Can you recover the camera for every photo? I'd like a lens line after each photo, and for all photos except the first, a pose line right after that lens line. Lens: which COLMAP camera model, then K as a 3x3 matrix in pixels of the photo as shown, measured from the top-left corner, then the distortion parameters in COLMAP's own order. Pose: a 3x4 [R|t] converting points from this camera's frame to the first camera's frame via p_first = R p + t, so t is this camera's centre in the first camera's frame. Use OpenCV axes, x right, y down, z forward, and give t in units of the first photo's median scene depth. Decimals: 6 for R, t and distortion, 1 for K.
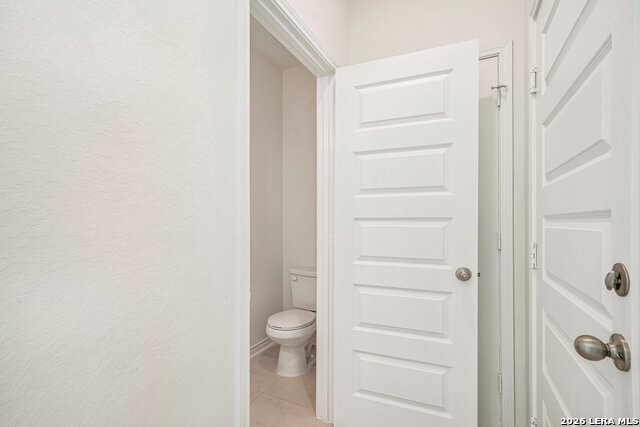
lens RADIAL K [[277.5, 0, 318.0], [0, 277.5, 220.1], [0, 0, 1]] dist [-0.002387, -0.000381]
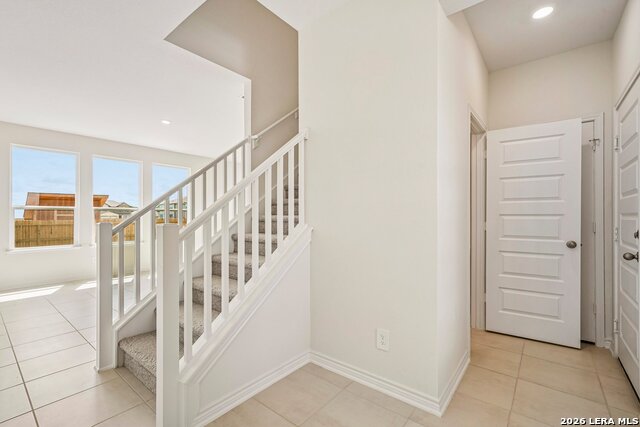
lens RADIAL K [[274.2, 0, 319.0], [0, 274.2, 214.5], [0, 0, 1]] dist [-0.000473, -0.000114]
pose [[0.978307, -0.002270, -0.207148, -0.733447], [0.003415, 0.999981, 0.005173, -0.020839], [0.207132, -0.005768, 0.978296, -1.119408]]
